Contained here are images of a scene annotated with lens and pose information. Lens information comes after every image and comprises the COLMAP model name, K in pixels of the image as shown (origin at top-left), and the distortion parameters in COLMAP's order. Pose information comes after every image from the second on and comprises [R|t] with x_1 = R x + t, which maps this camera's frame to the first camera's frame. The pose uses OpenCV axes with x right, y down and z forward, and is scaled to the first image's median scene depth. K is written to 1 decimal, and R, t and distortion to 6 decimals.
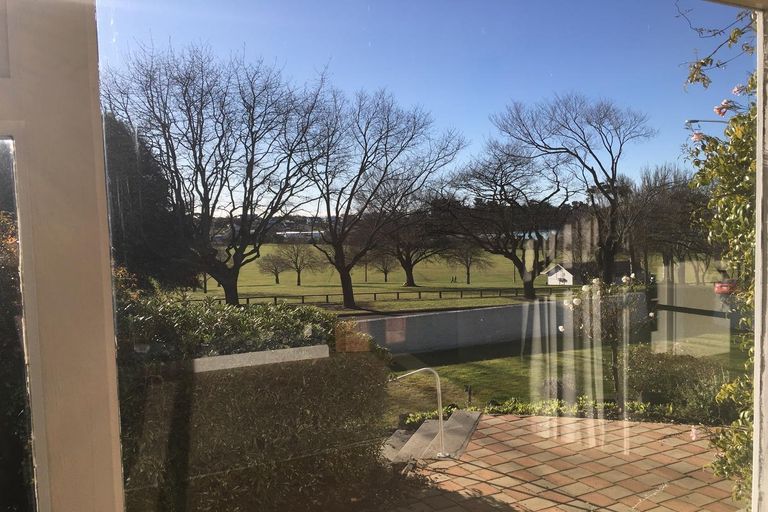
lens RADIAL K [[638.3, 0, 383.6], [0, 638.3, 257.0], [0, 0, 1]] dist [0.060667, -0.095079]
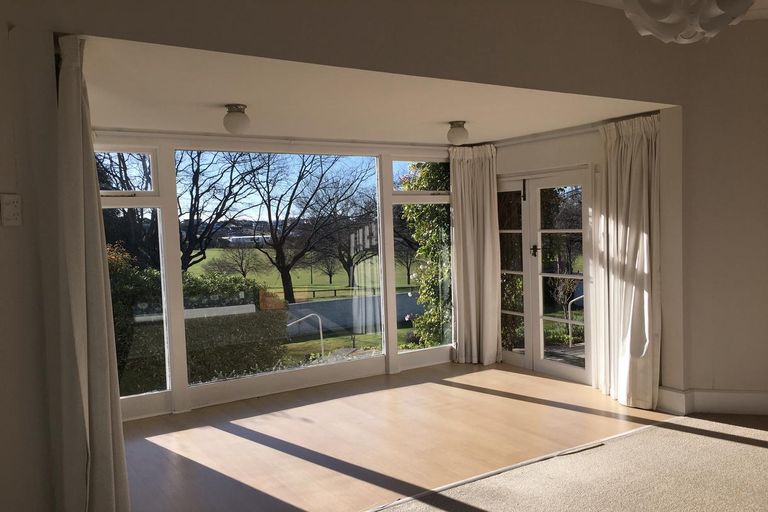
lens RADIAL K [[638.3, 0, 381.8], [0, 638.3, 255.0], [0, 0, 1]] dist [0.060667, -0.095079]
pose [[0.996818, -0.011555, 0.078872, 0.018679], [0.012229, 0.999893, -0.008071, 0.006042], [-0.078770, 0.009010, 0.996852, -0.109254]]
